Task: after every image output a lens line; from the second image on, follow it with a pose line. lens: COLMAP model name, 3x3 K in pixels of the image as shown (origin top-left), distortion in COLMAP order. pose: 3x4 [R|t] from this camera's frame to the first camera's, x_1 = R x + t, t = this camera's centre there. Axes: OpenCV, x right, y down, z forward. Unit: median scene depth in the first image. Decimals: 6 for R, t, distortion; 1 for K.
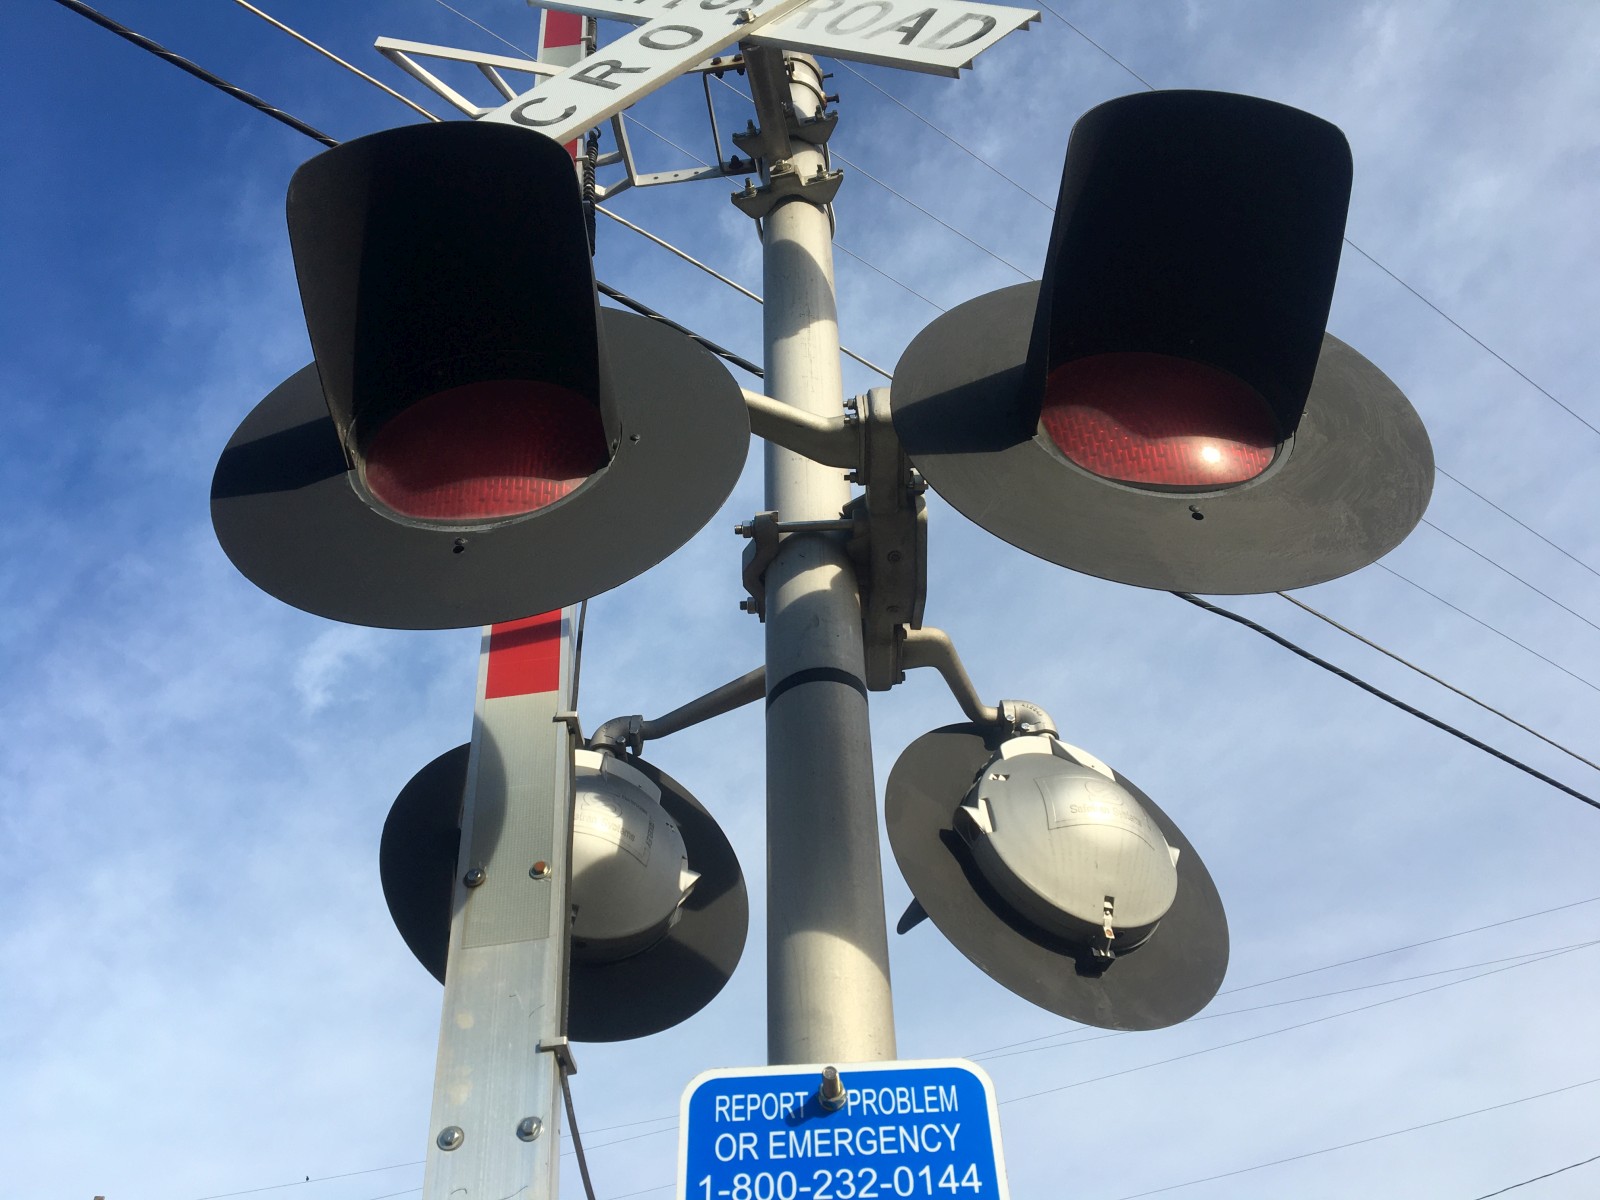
lens RADIAL K [[1338.8, 0, 778.5], [0, 1338.8, 595.6], [0, 0, 1]] dist [0.093280, -0.152661]
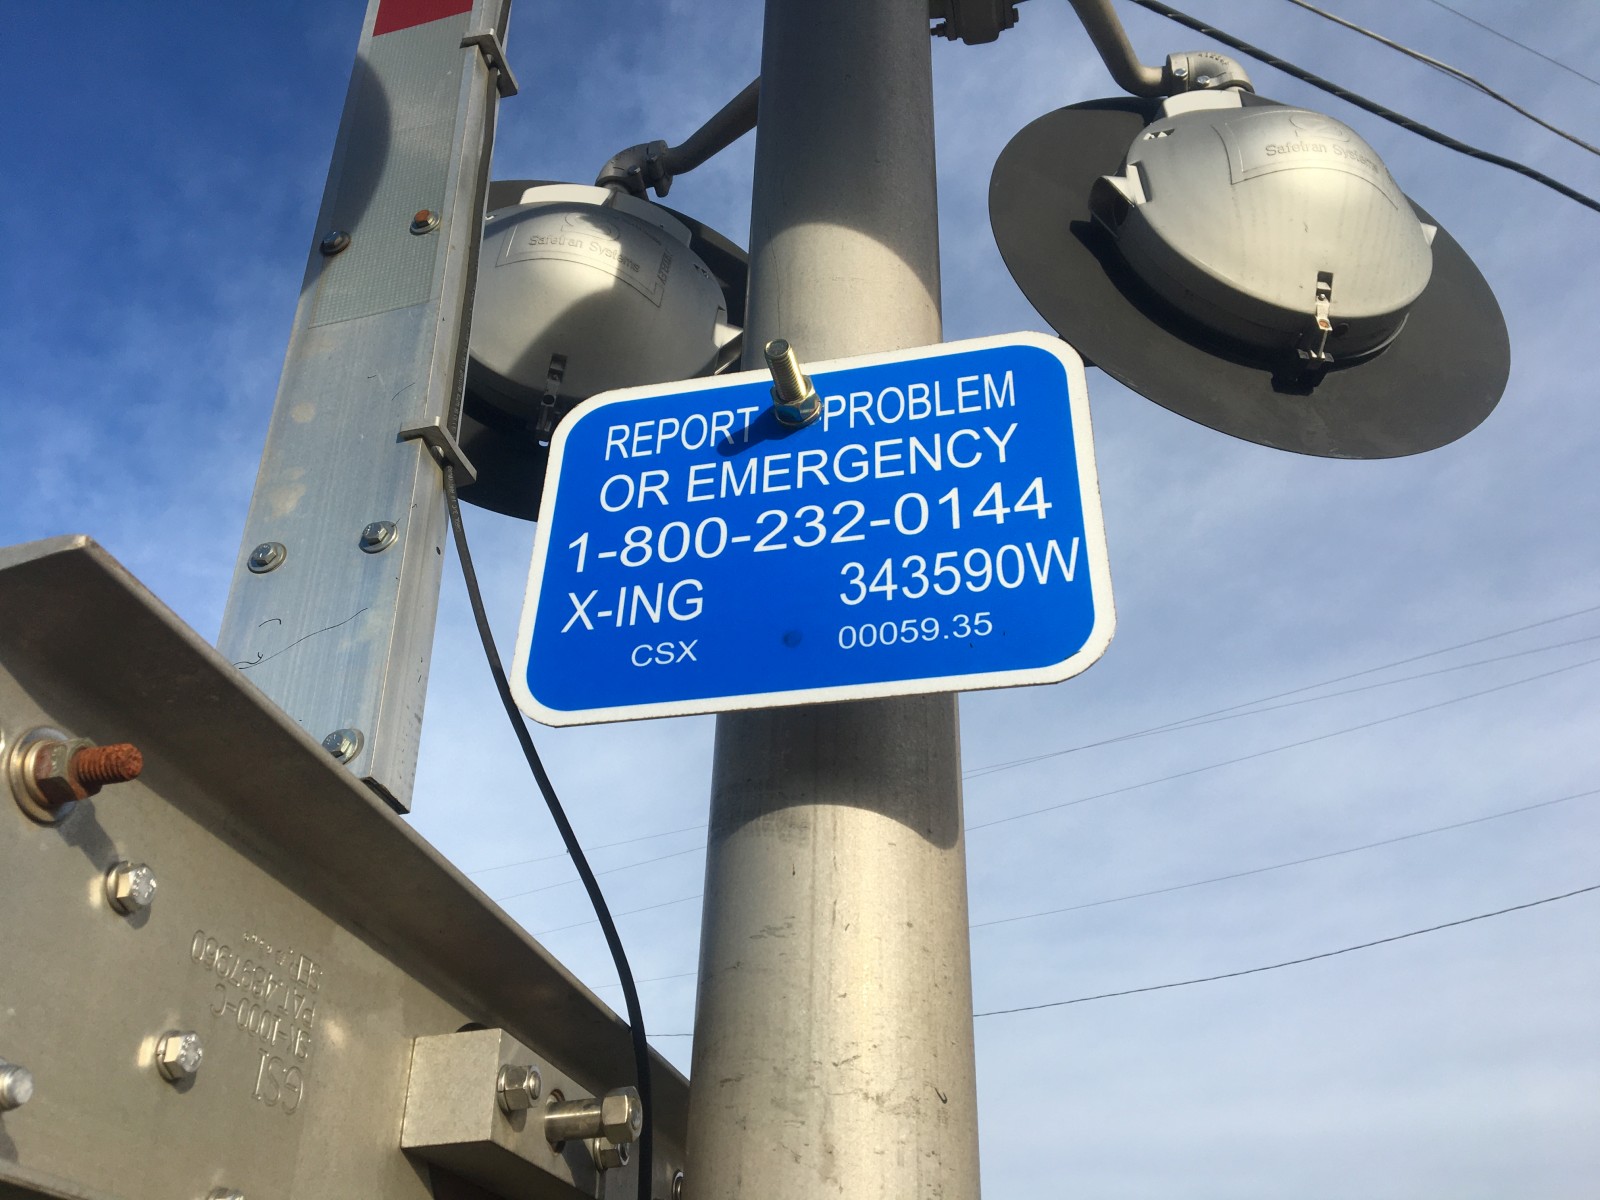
lens RADIAL K [[1338.8, 0, 796.3], [0, 1338.8, 592.4], [0, 0, 1]] dist [0.093280, -0.152661]
pose [[0.986512, -0.054879, -0.154215, 0.122687], [0.085665, 0.975897, 0.200716, 0.331113], [0.139483, -0.211219, 0.967435, 0.426780]]
